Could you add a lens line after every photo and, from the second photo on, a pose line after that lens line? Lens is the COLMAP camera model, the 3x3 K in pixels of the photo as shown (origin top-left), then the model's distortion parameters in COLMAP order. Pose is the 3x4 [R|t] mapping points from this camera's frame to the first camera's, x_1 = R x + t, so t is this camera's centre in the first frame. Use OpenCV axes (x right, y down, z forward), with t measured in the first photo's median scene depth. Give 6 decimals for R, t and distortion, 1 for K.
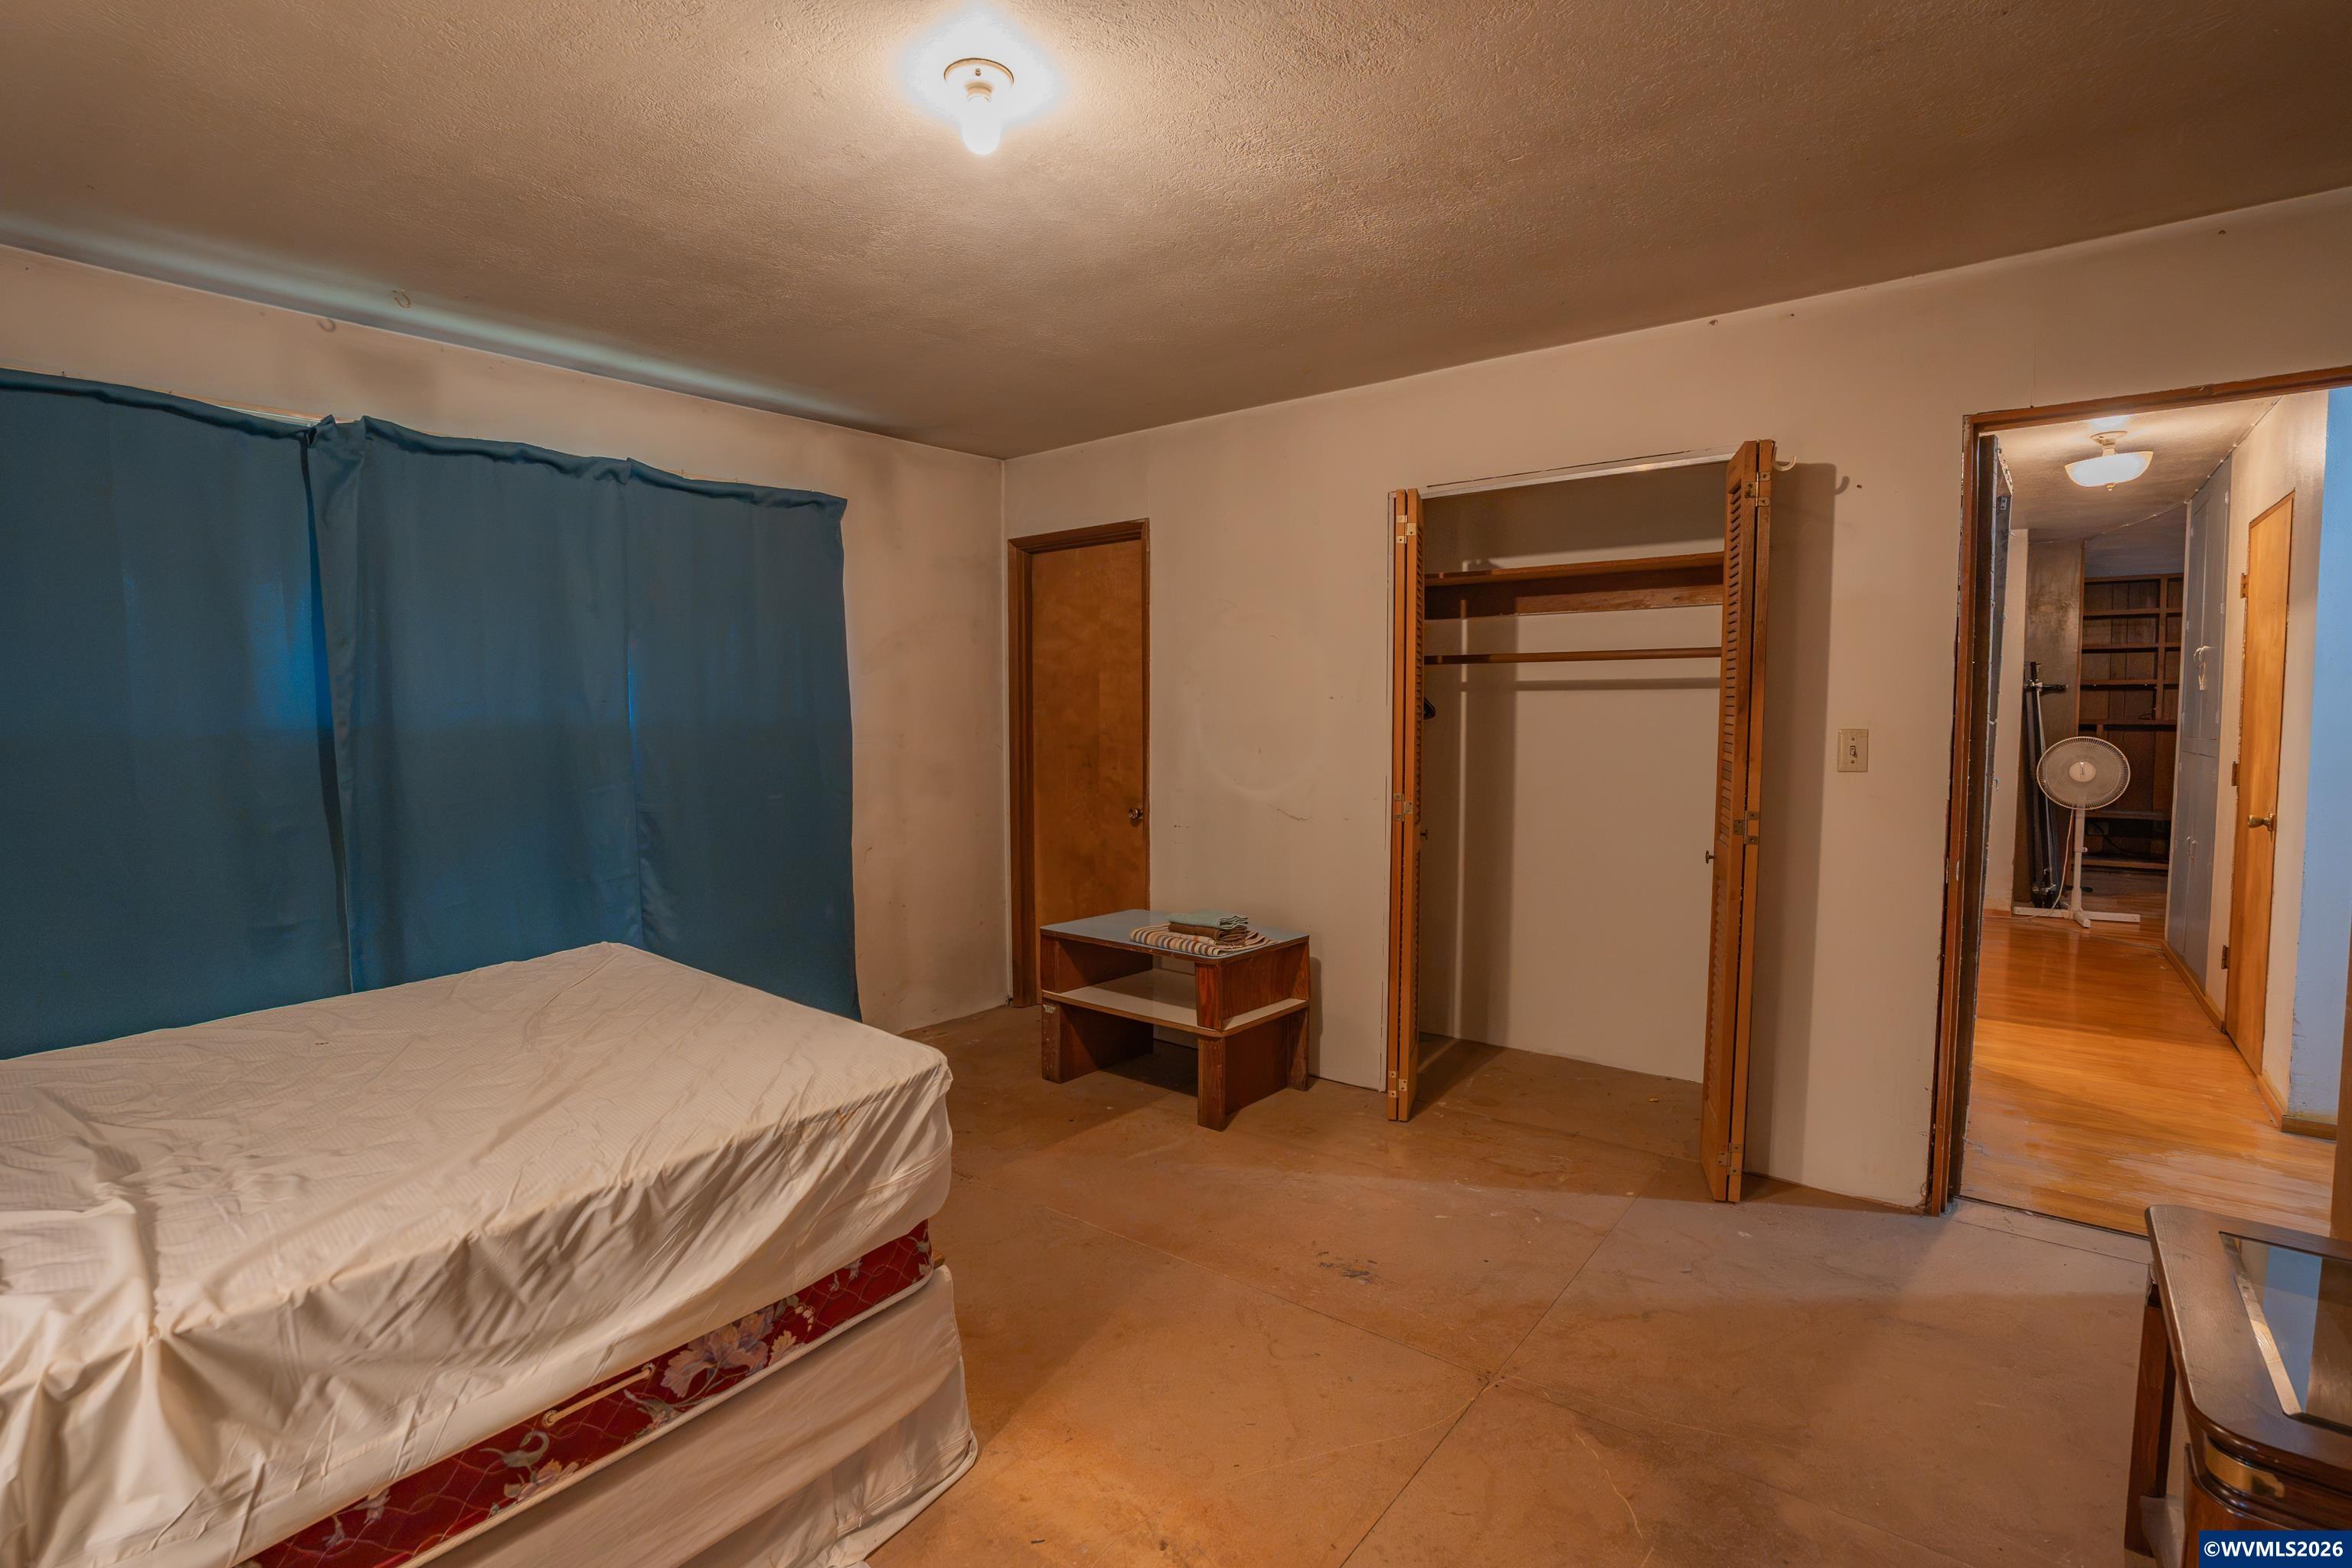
lens RADIAL K [[1082.0, 0, 1173.5], [0, 1082.0, 769.3], [0, 0, 1]] dist [-0.038277, 0.000660]
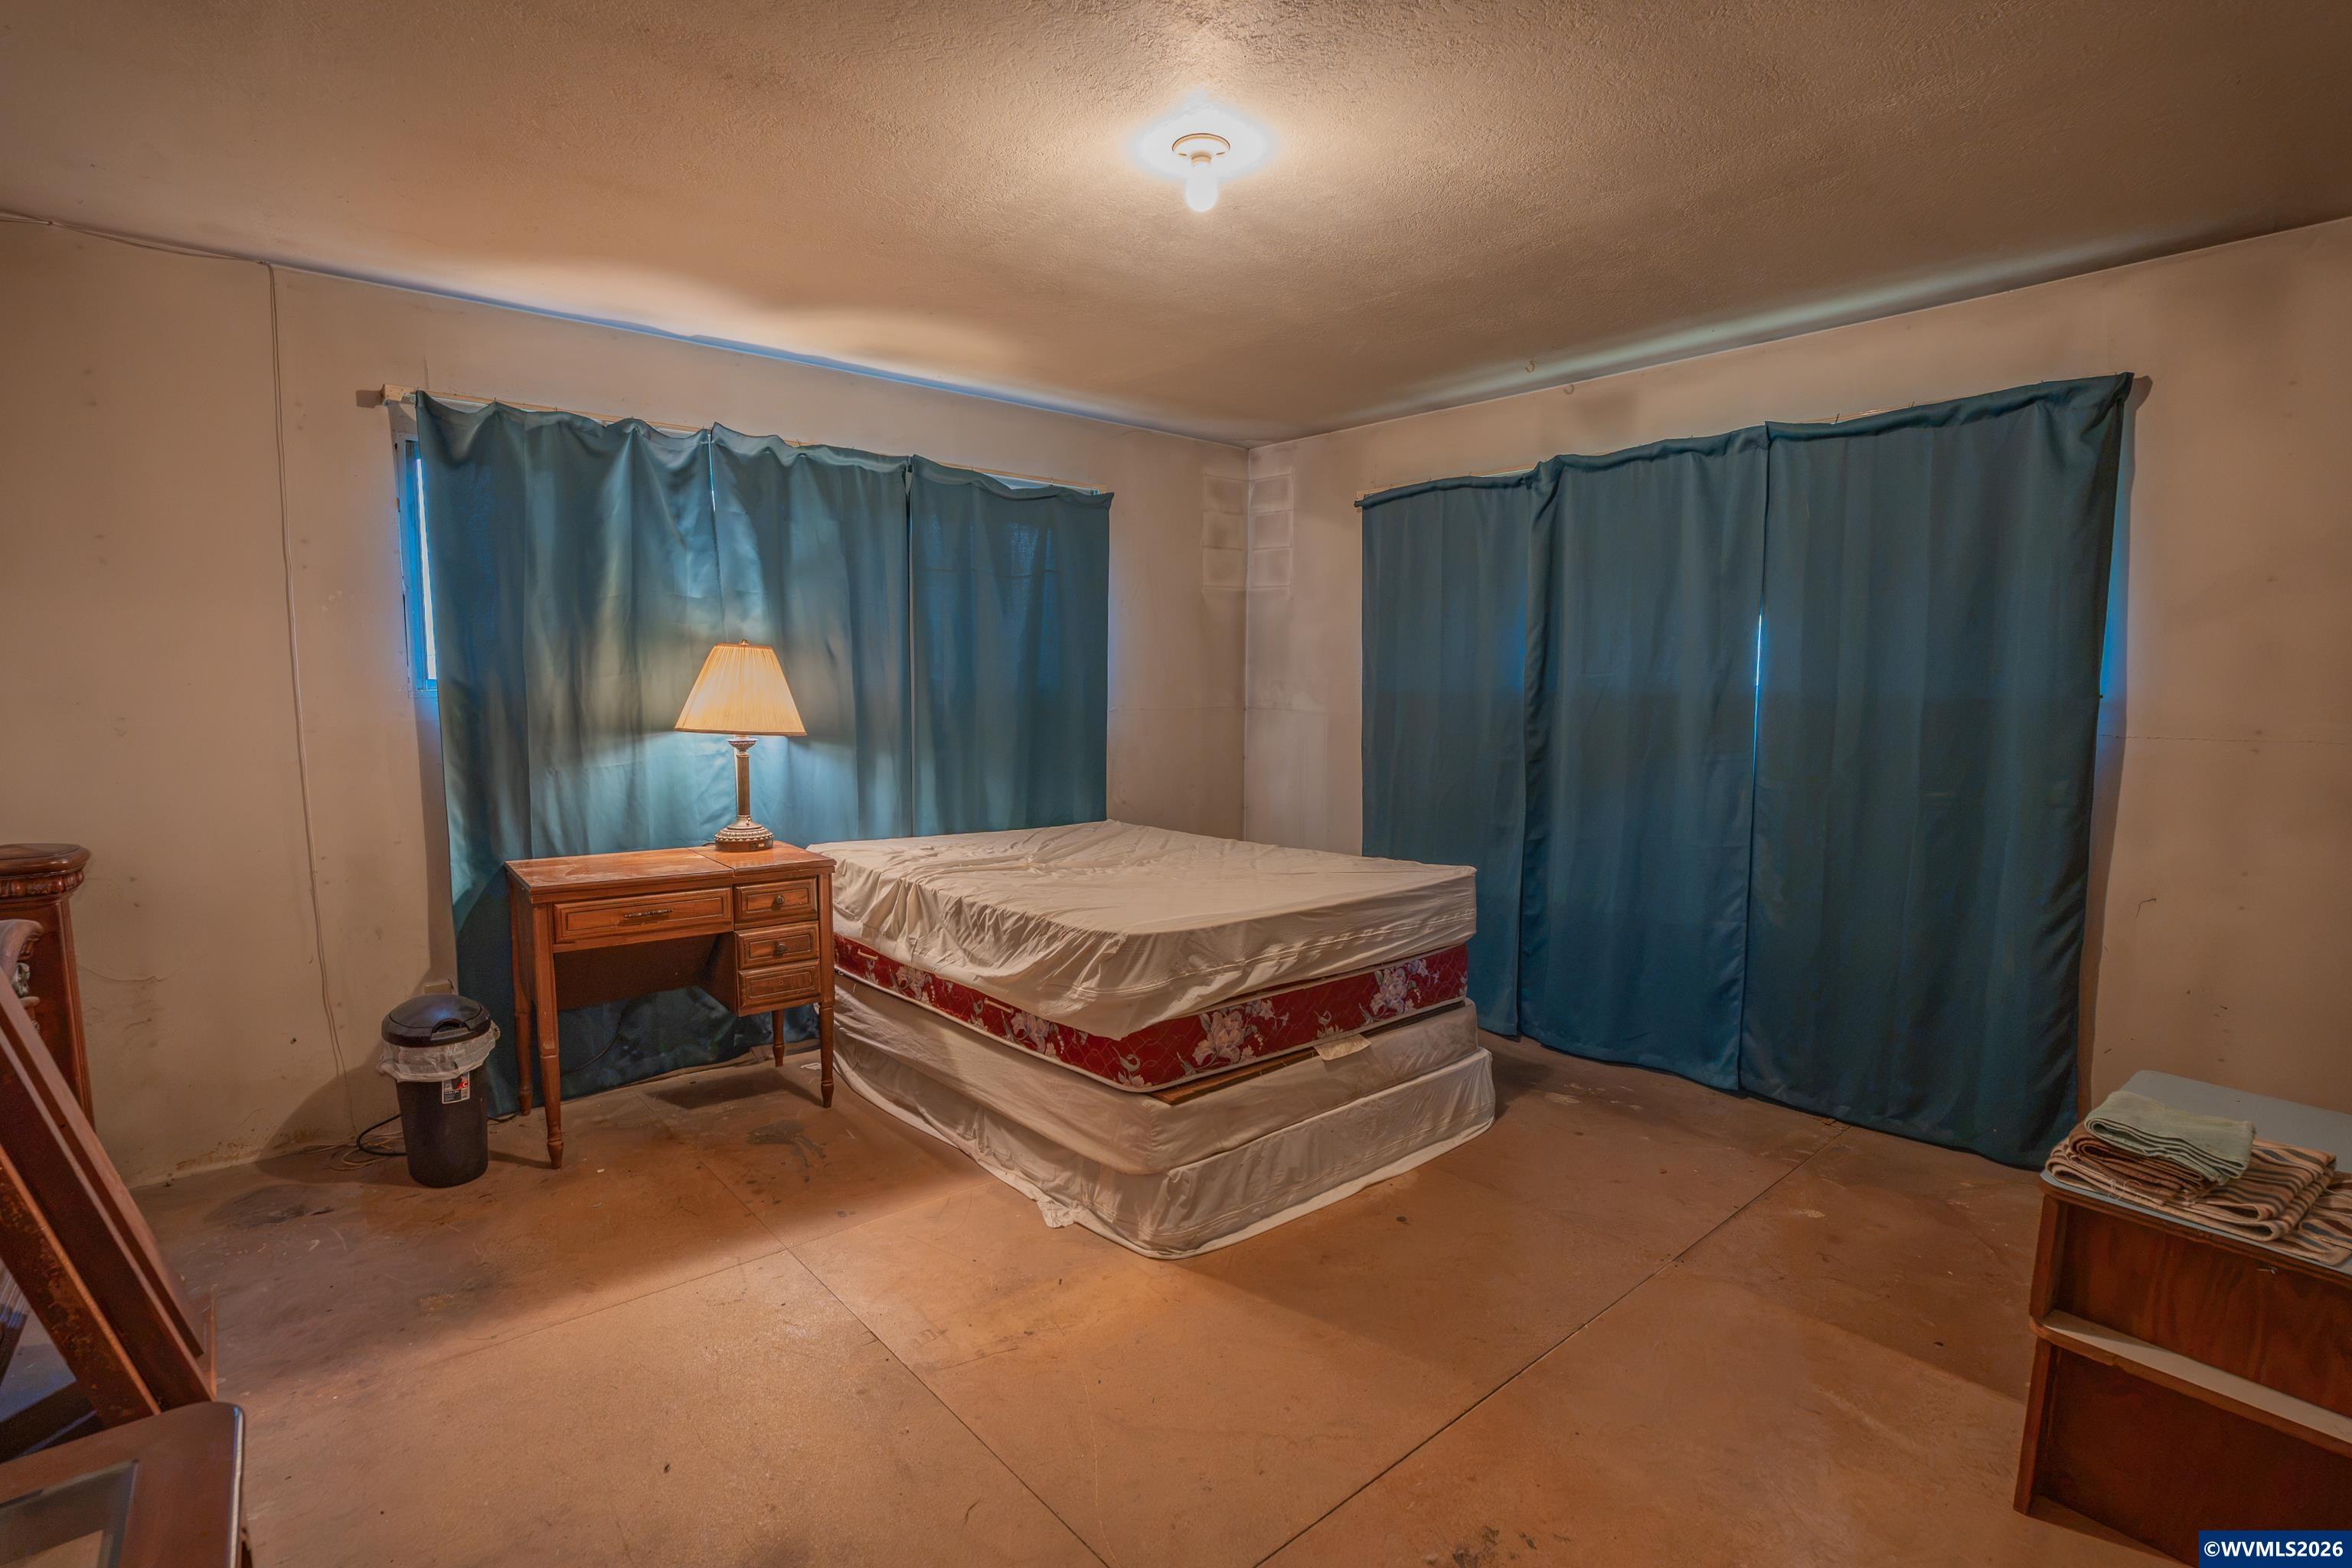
lens RADIAL K [[1082.0, 0, 1172.7], [0, 1082.0, 798.9], [0, 0, 1]] dist [-0.038277, 0.000660]
pose [[-0.177893, 0.111981, -0.977658, 1.247642], [-0.062200, 0.990238, 0.124739, -0.086370], [0.982082, 0.083001, -0.169191, 1.449466]]
